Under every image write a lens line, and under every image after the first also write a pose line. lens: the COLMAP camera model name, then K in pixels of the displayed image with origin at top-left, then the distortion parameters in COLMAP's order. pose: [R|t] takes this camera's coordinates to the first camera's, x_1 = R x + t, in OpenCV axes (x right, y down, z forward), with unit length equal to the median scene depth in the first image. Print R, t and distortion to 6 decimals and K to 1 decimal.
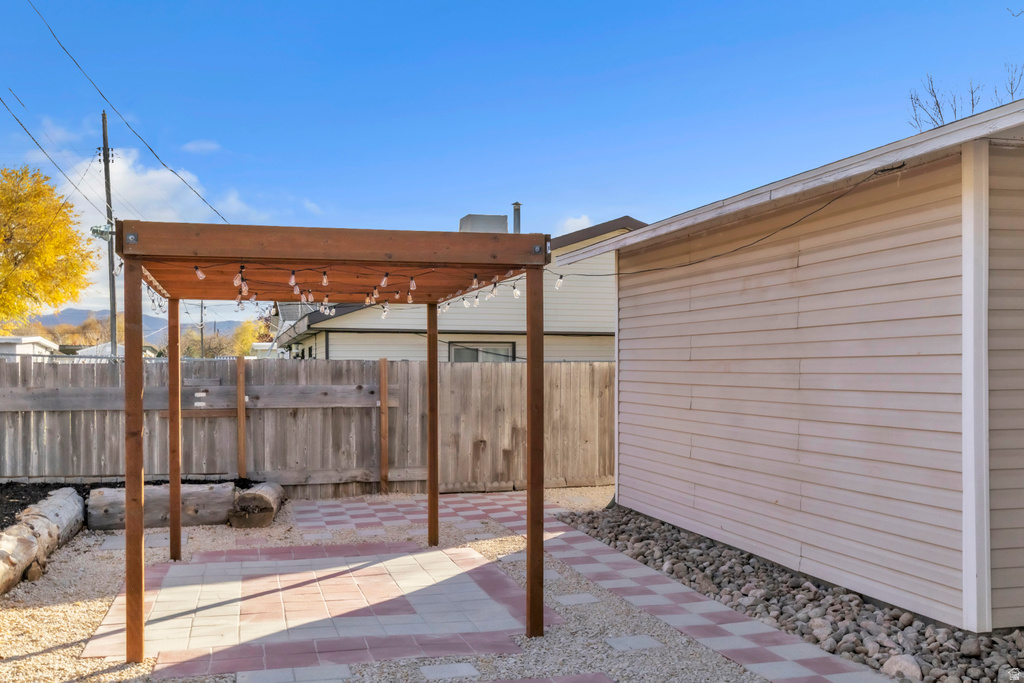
lens RADIAL K [[1034.4, 0, 512.3], [0, 1034.4, 345.0], [0, 0, 1]] dist [-0.001389, 0.000000]
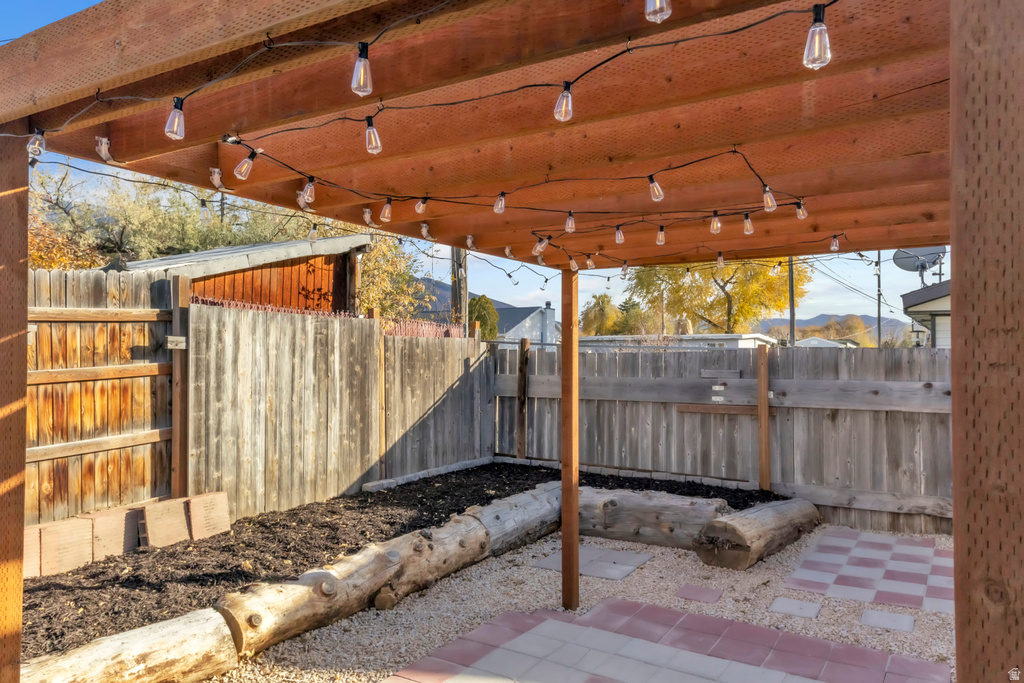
lens RADIAL K [[722.8, 0, 510.5], [0, 722.8, 341.8], [0, 0, 1]] dist [0.059842, -0.000422]
pose [[0.686562, -0.012301, -0.726967, 0.029537], [0.013448, 0.999901, -0.004219, 0.008474], [0.726947, -0.006880, 0.686660, 0.436346]]
